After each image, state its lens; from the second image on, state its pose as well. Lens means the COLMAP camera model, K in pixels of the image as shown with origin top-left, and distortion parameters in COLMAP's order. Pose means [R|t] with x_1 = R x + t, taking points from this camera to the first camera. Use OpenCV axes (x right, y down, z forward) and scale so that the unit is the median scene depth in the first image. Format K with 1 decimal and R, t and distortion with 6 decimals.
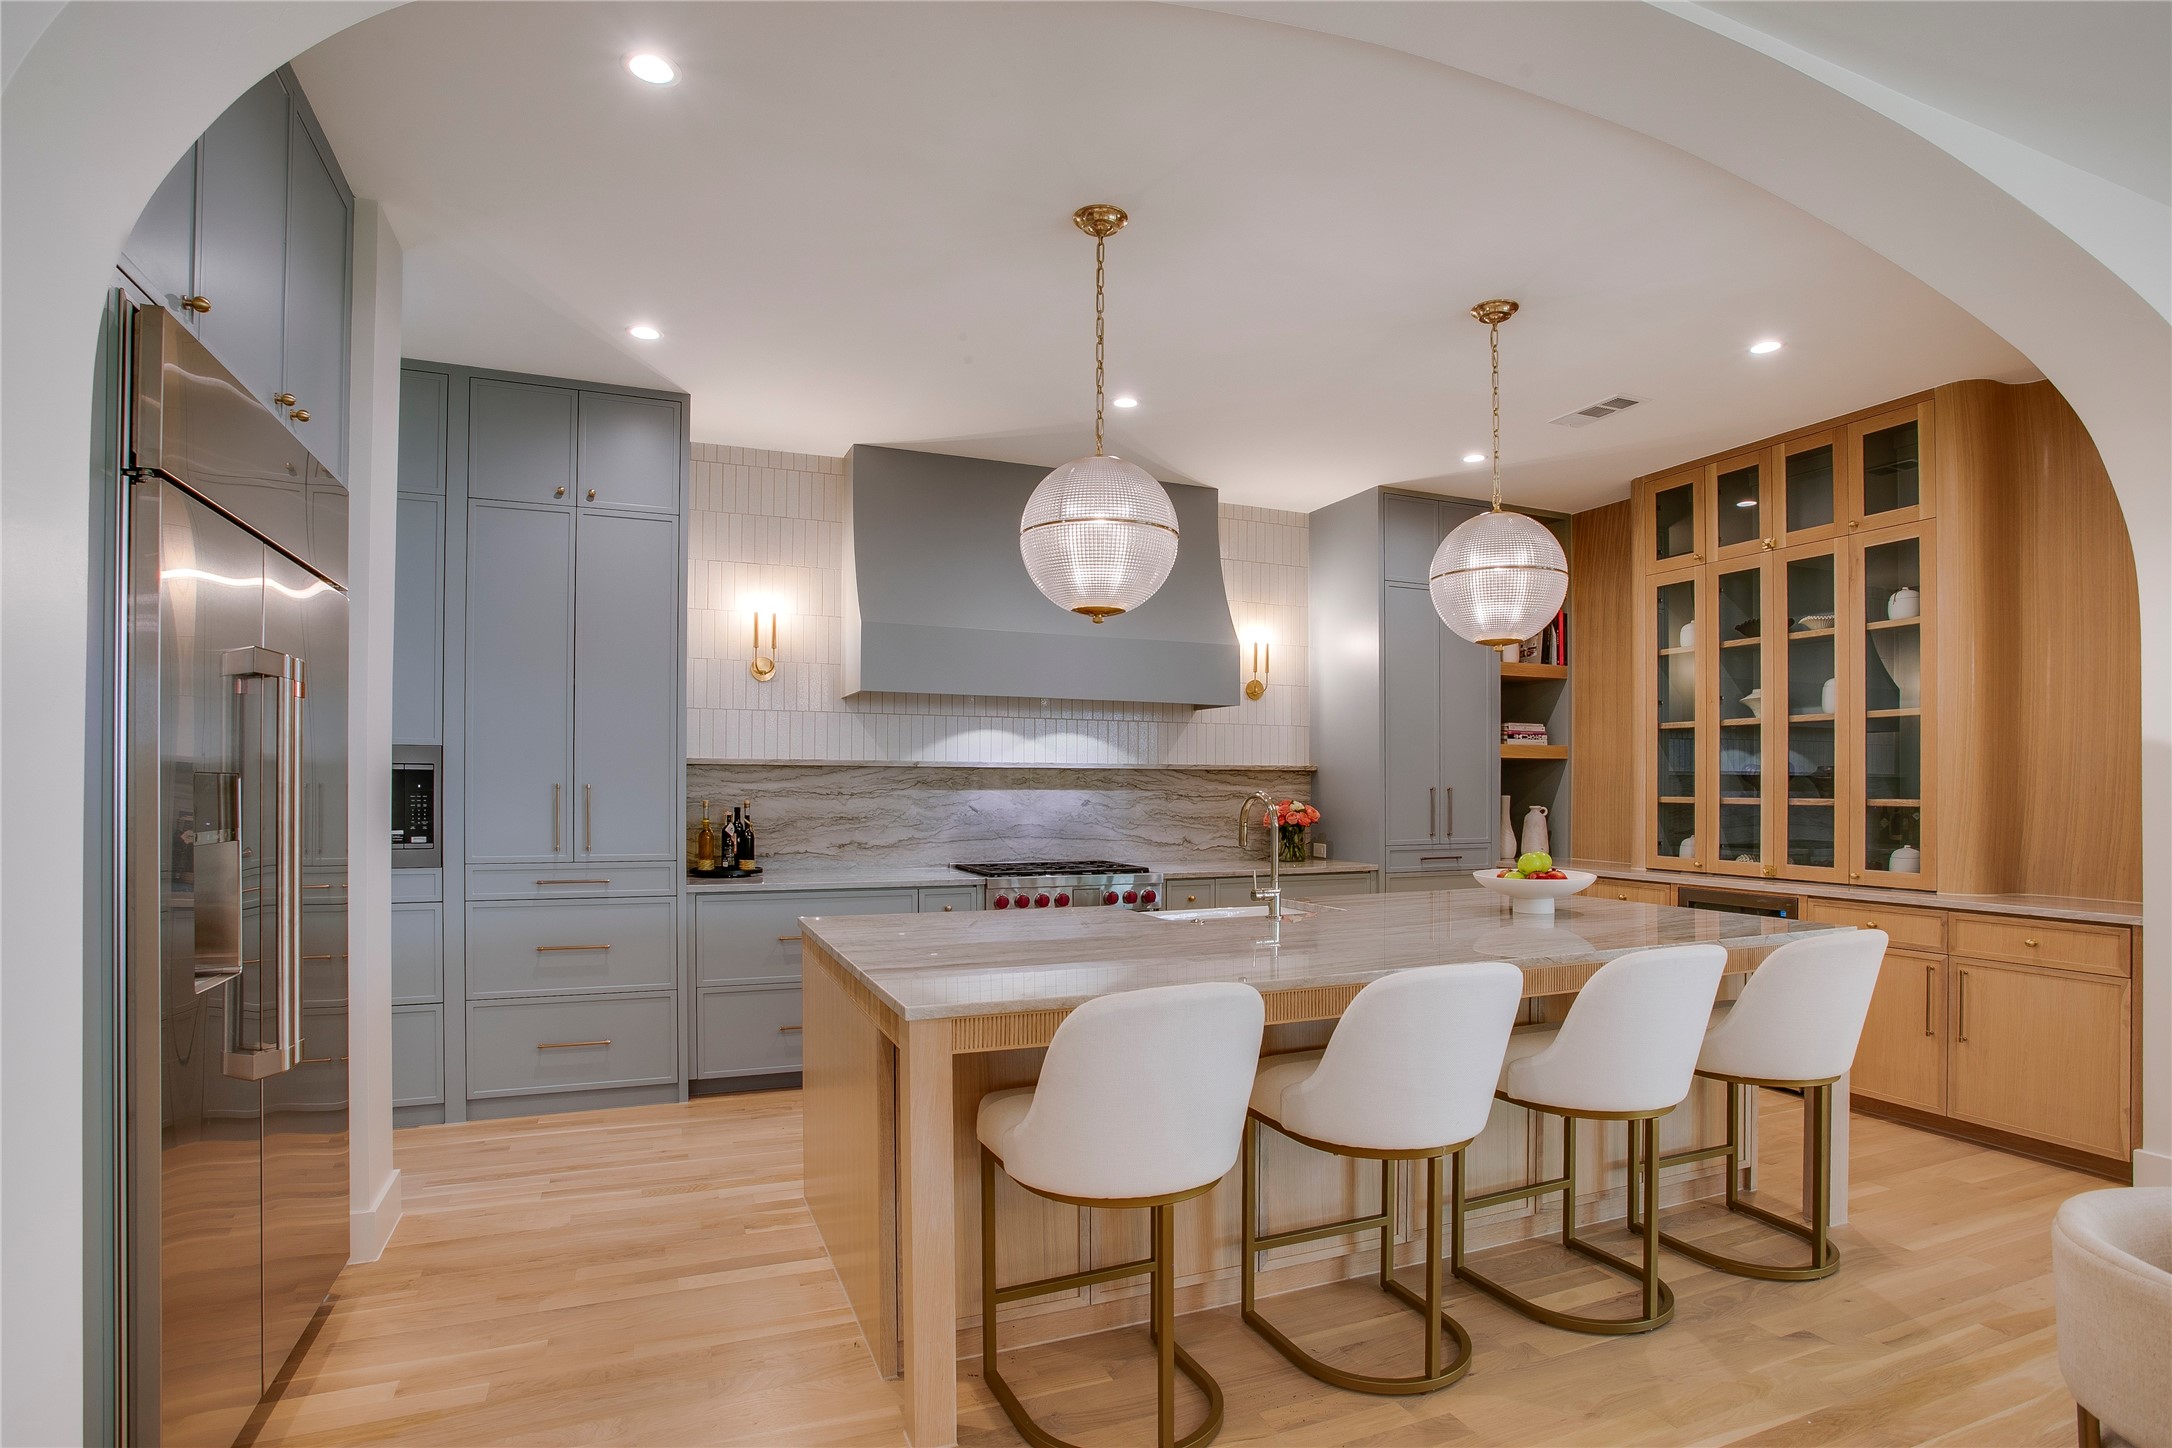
lens RADIAL K [[1059.9, 0, 1085.5], [0, 1059.9, 783.6], [0, 0, 1]] dist [-0.027446, 0.007182]
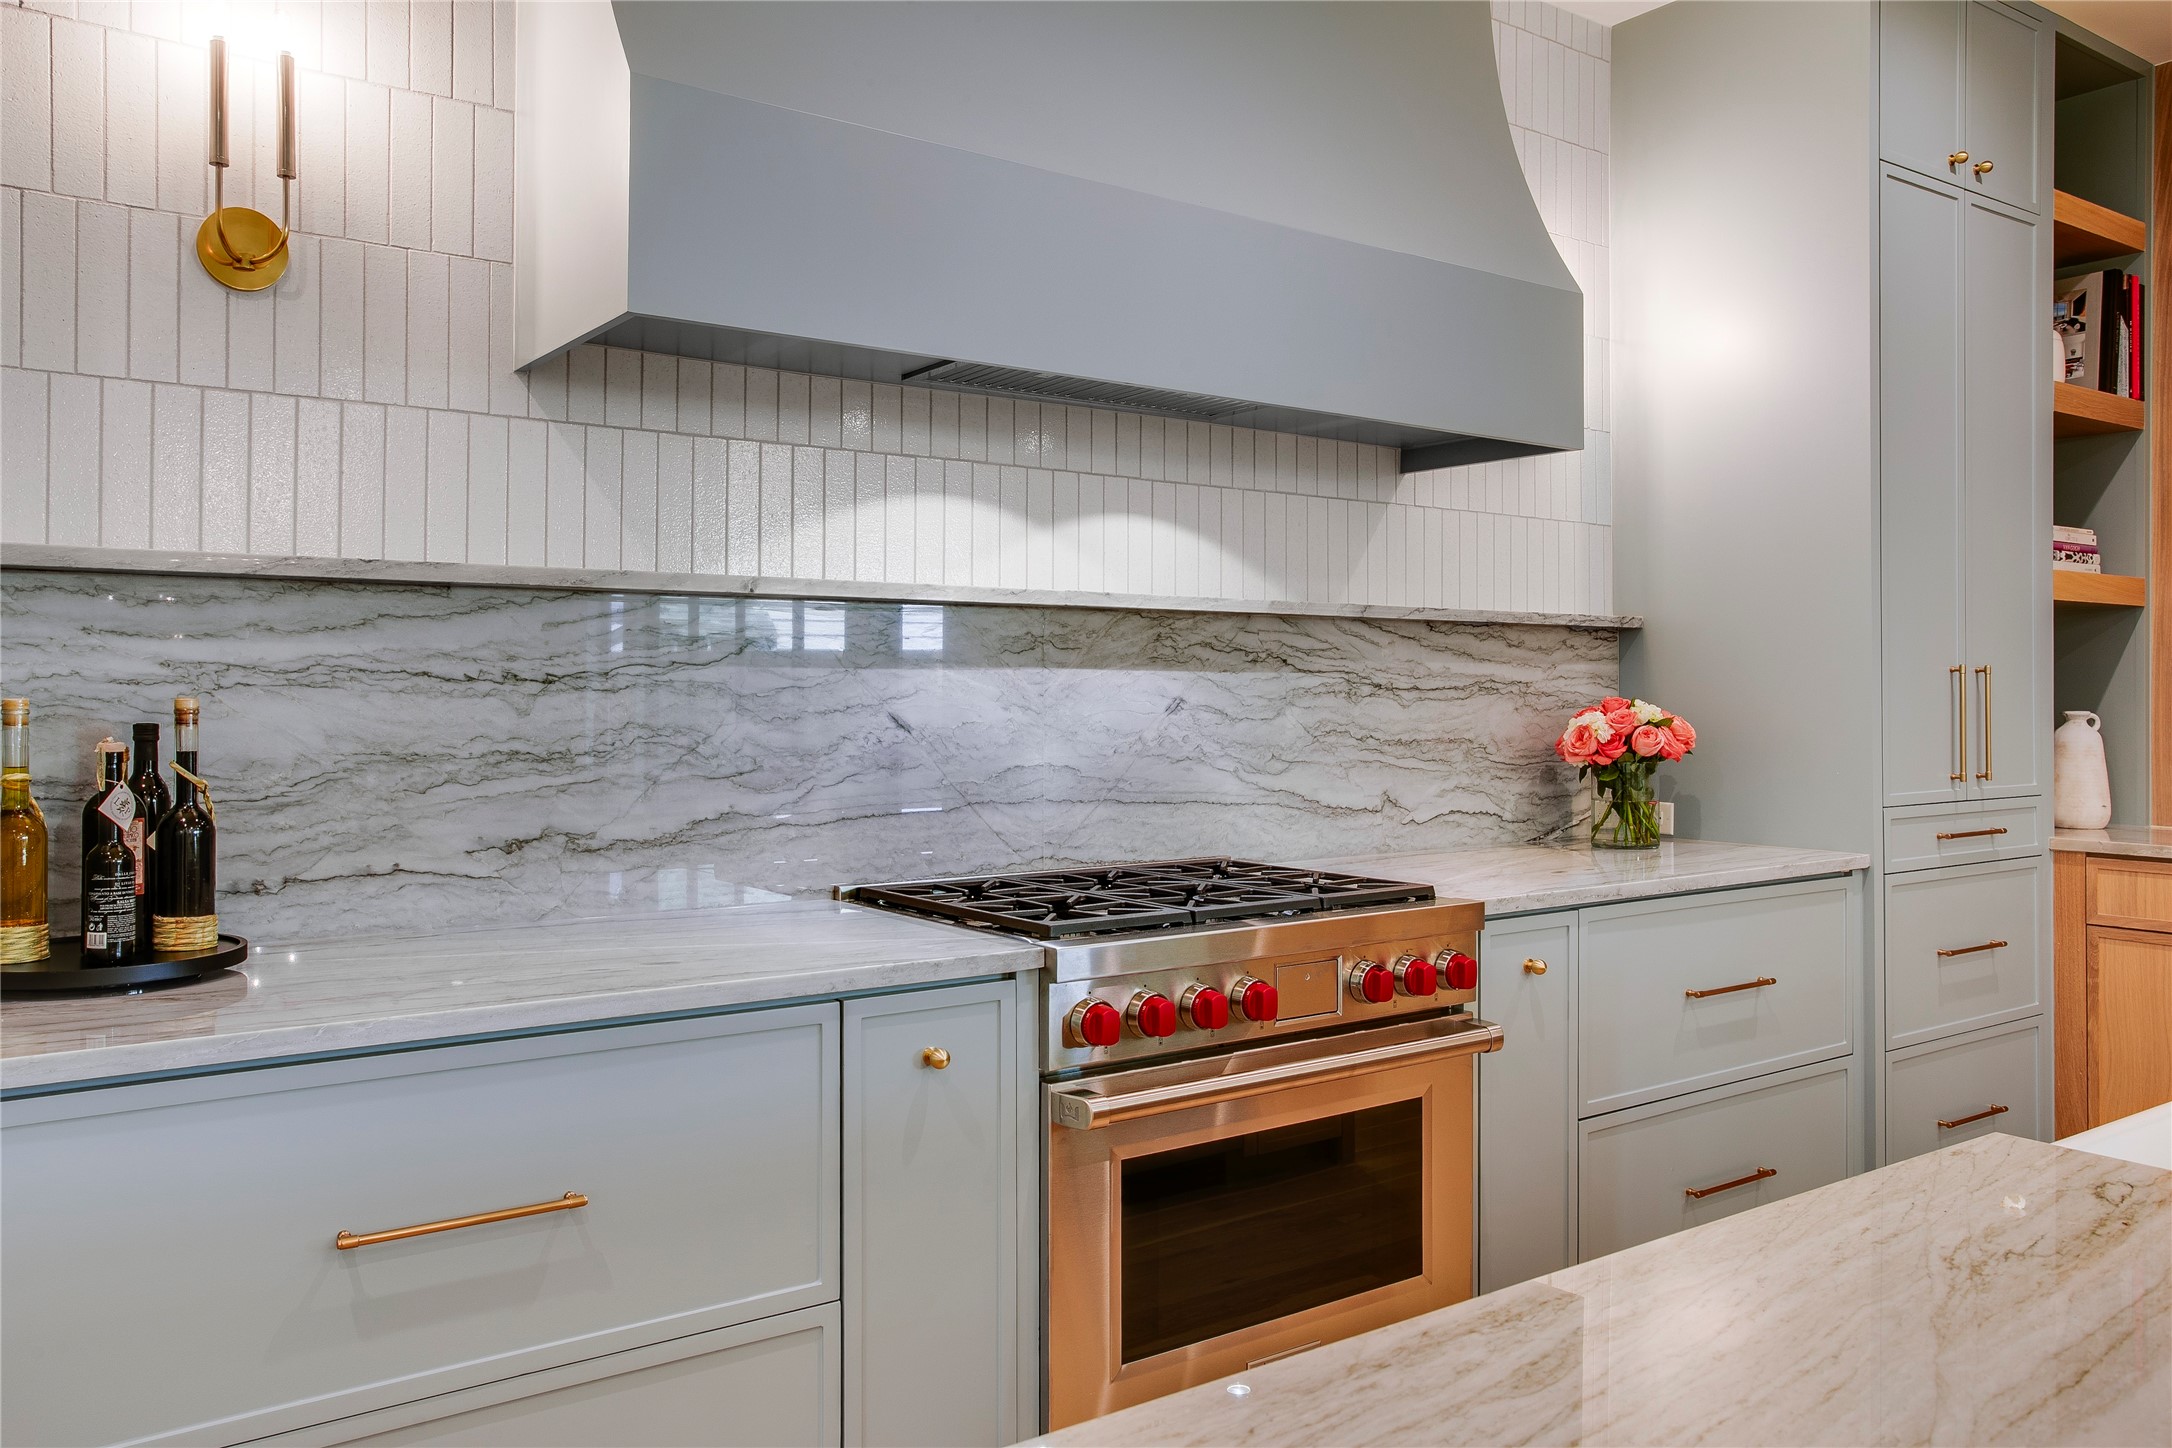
lens RADIAL K [[1612.1, 0, 1070.8], [0, 1612.1, 661.0], [0, 0, 1]] dist [0.002597, 0.008261]
pose [[0.973359, 0.002358, 0.229276, -0.173839], [0.000923, 0.999899, -0.014201, 0.011324], [-0.229287, 0.014035, 0.973258, 0.485449]]
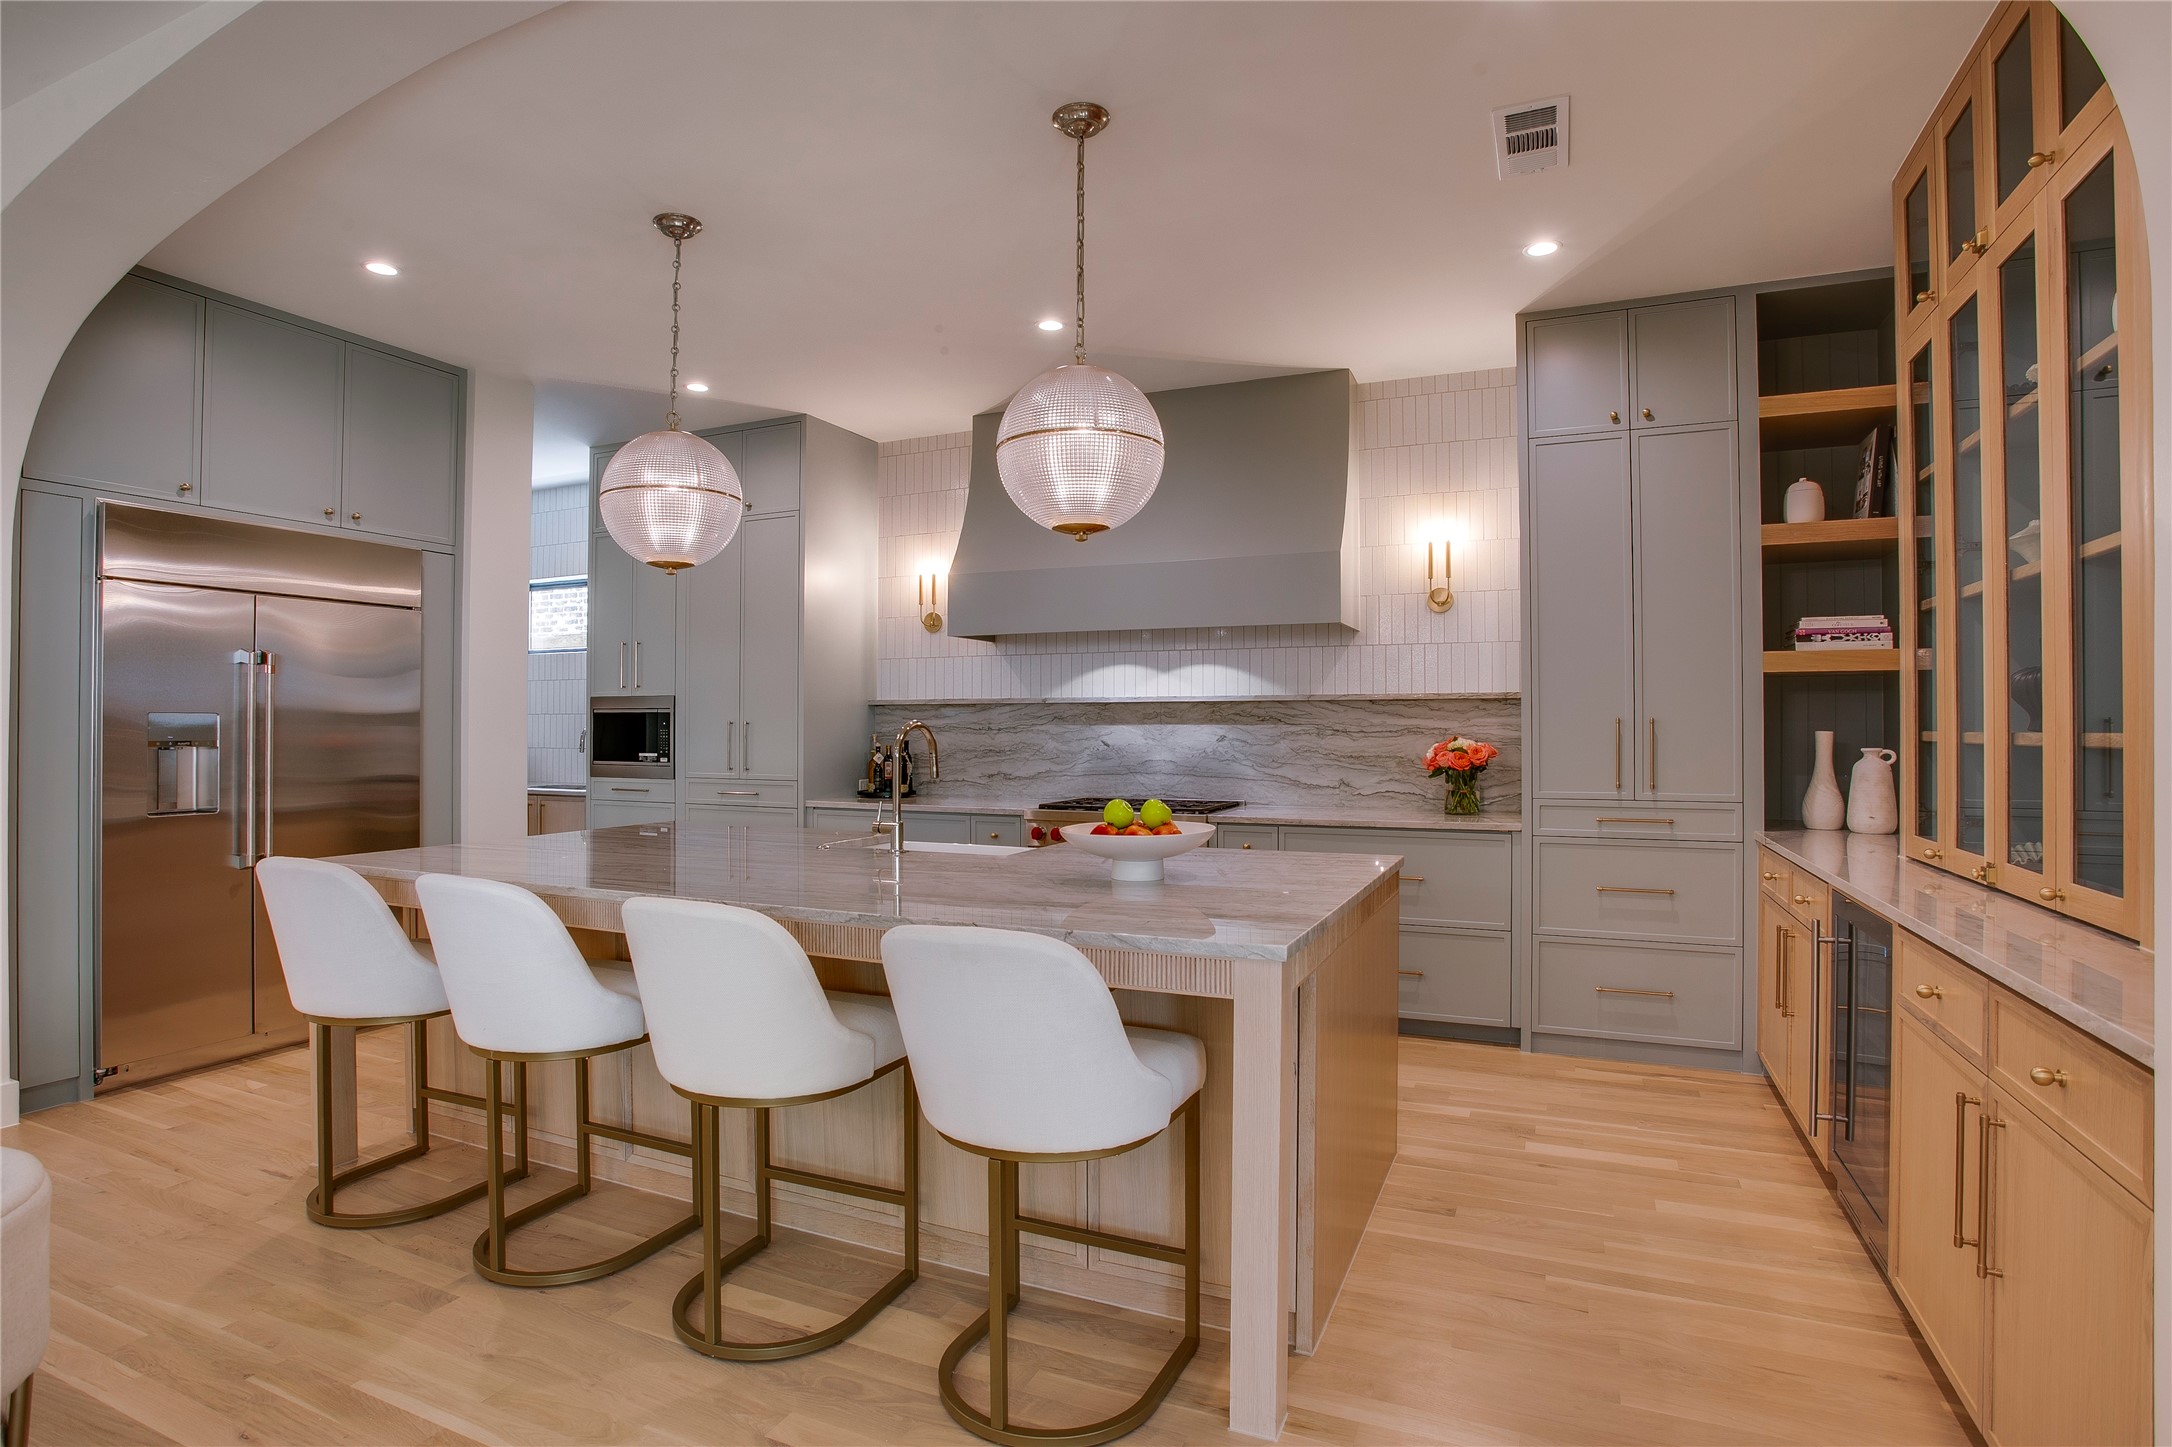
lens RADIAL K [[1059.9, 0, 1089.4], [0, 1059.9, 724.2], [0, 0, 1]] dist [-0.027446, 0.007182]
pose [[0.698715, -0.005004, -0.715383, 0.618729], [0.005705, 0.999983, -0.001423, 0.006550], [0.715377, -0.003087, 0.698731, 0.281294]]
